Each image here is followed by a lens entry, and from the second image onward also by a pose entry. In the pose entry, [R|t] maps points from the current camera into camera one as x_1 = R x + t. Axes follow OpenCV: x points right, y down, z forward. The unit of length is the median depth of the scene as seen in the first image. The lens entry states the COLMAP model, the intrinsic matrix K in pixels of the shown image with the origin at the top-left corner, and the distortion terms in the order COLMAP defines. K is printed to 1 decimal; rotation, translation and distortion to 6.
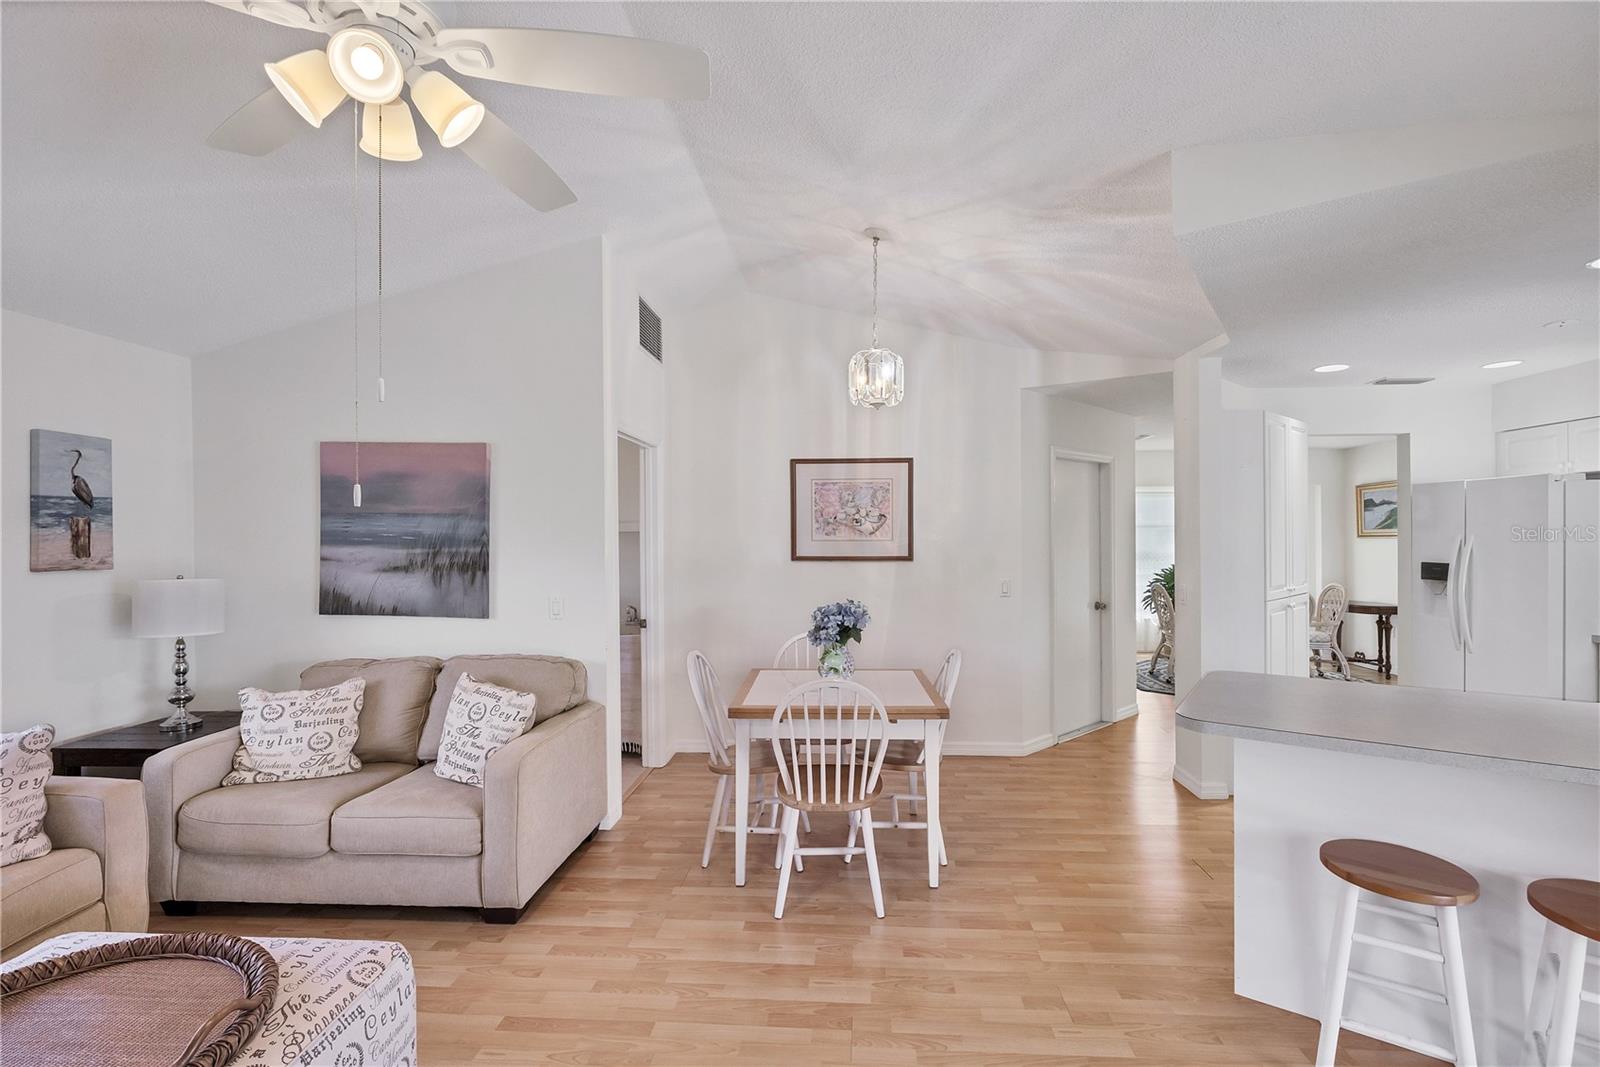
lens RADIAL K [[713.6, 0, 800.0], [0, 713.6, 533.5], [0, 0, 1]] dist [-0.014897, 0.000526]
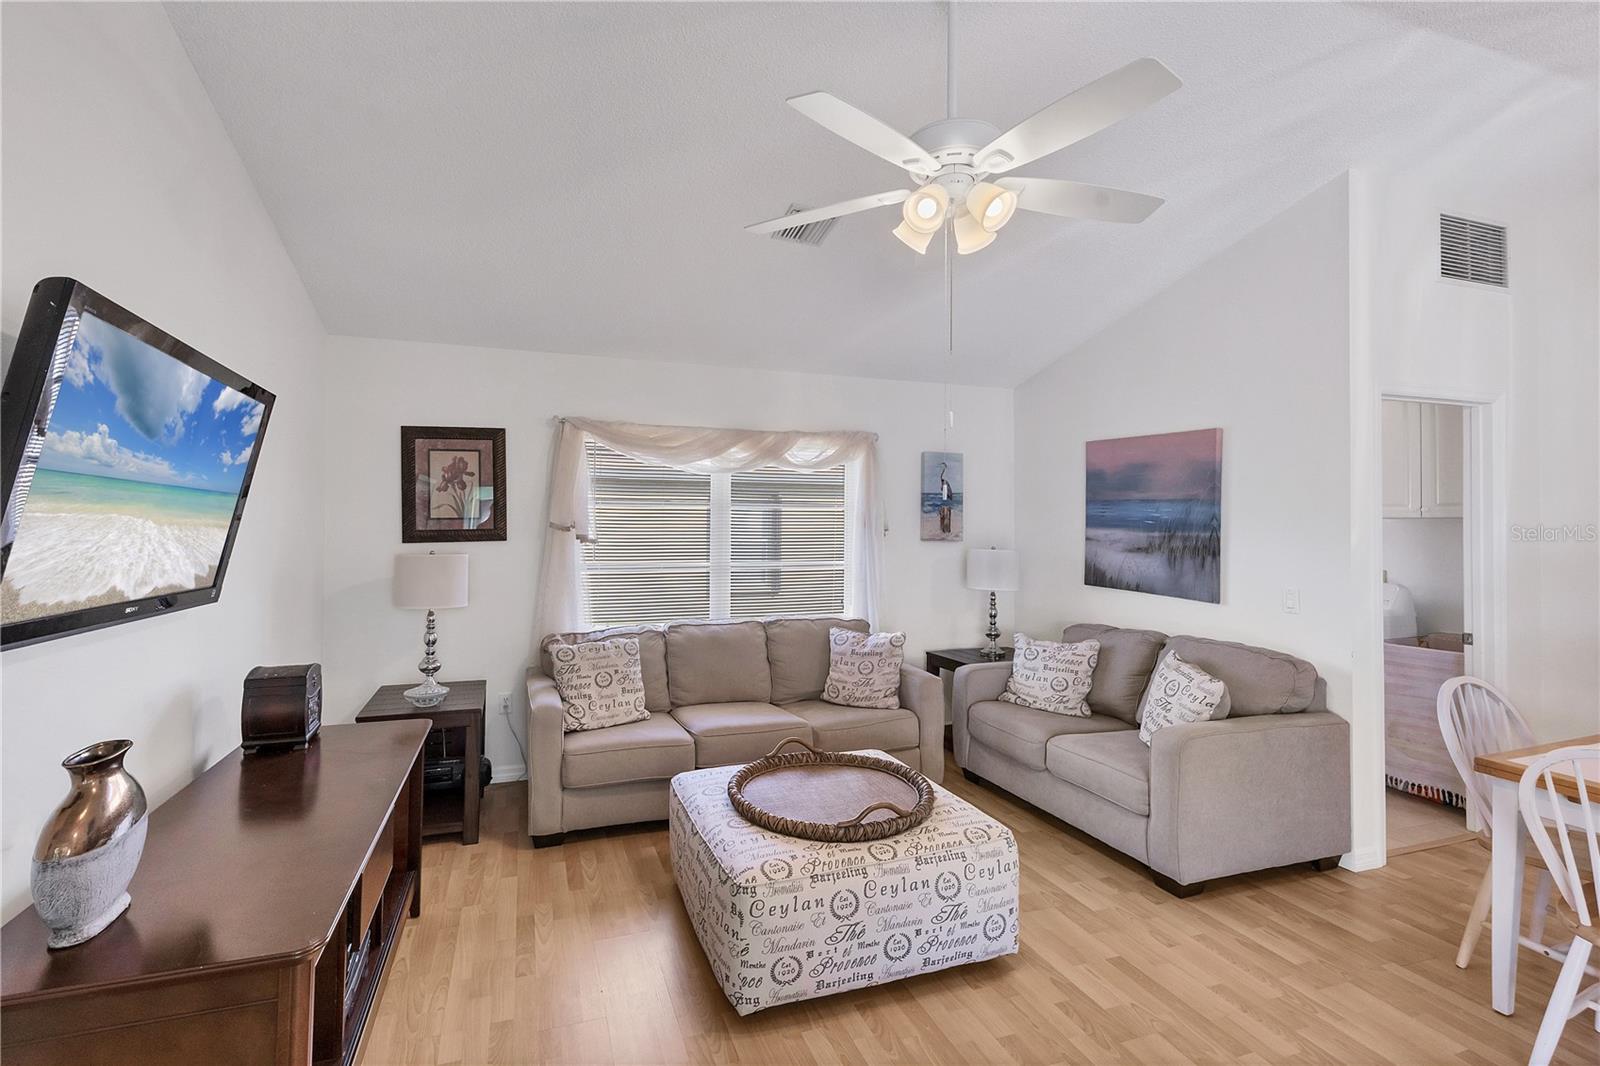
lens RADIAL K [[718.1, 0, 786.0], [0, 718.1, 506.3], [0, 0, 1]] dist [0.000813, -0.000151]
pose [[0.406991, -0.008981, -0.913388, 0.277752], [-0.005453, 0.999910, -0.012261, -0.001798], [0.913416, 0.009971, 0.406905, 0.041403]]
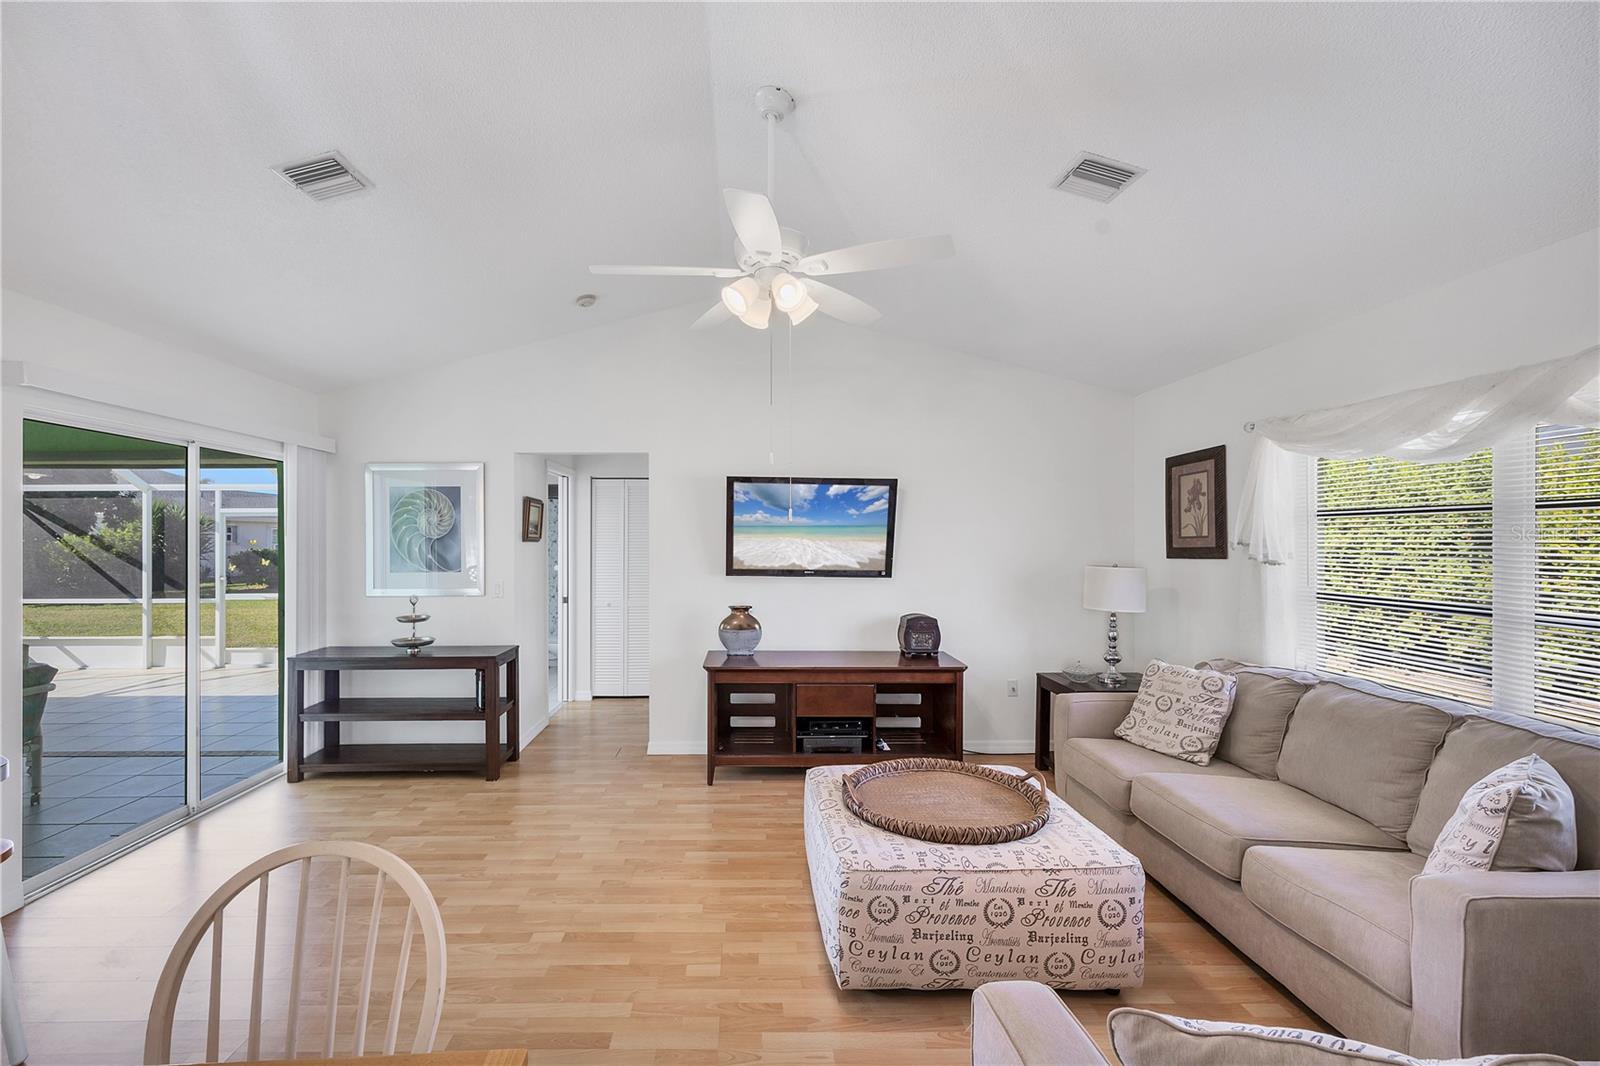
lens RADIAL K [[690.2, 0, 739.0], [0, 690.2, 539.0], [0, 0, 1]] dist [-0.001684, -0.000026]
pose [[-0.997449, 0.010027, -0.070674, -0.164963], [0.010580, 0.999916, -0.007451, 0.011050], [0.070594, -0.008180, -0.997472, 1.243547]]
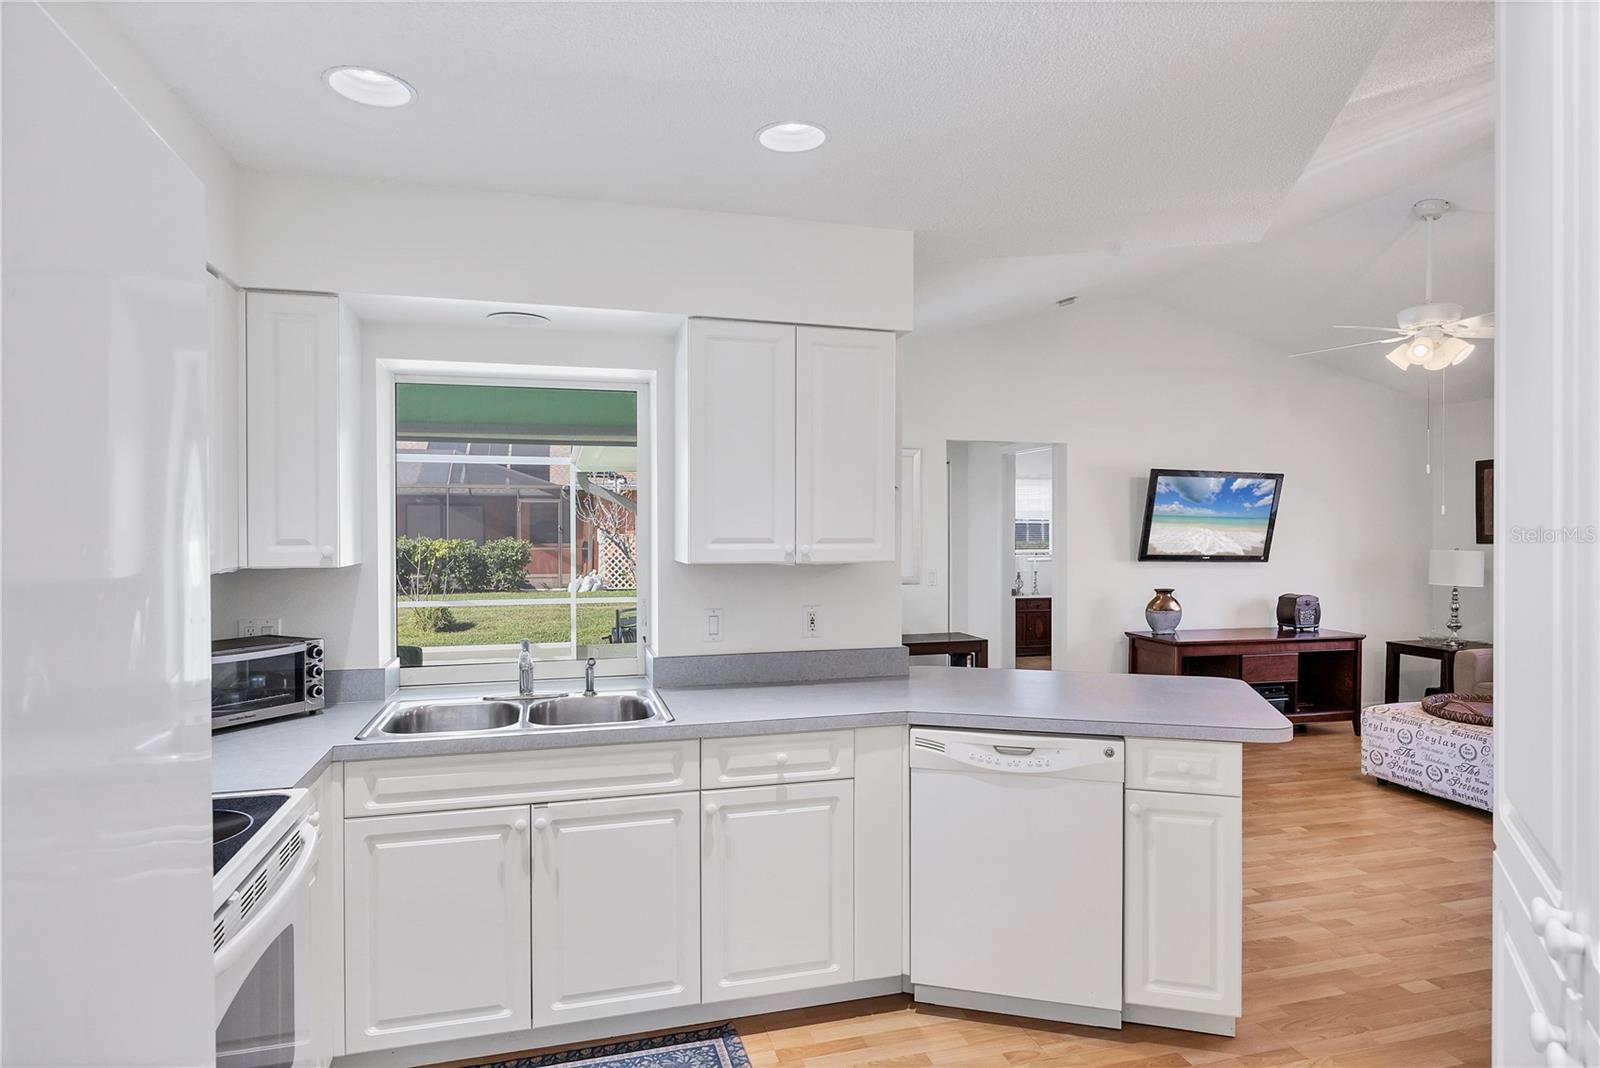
lens RADIAL K [[941.9, 0, 800.0], [0, 941.9, 534.0], [0, 0, 1]] dist [-0.001842, 0.000379]
pose [[-0.939189, 0.010099, -0.343253, 1.201609], [0.008821, 0.999947, 0.005284, -0.002774], [0.343288, 0.001935, -0.939228, 1.518452]]
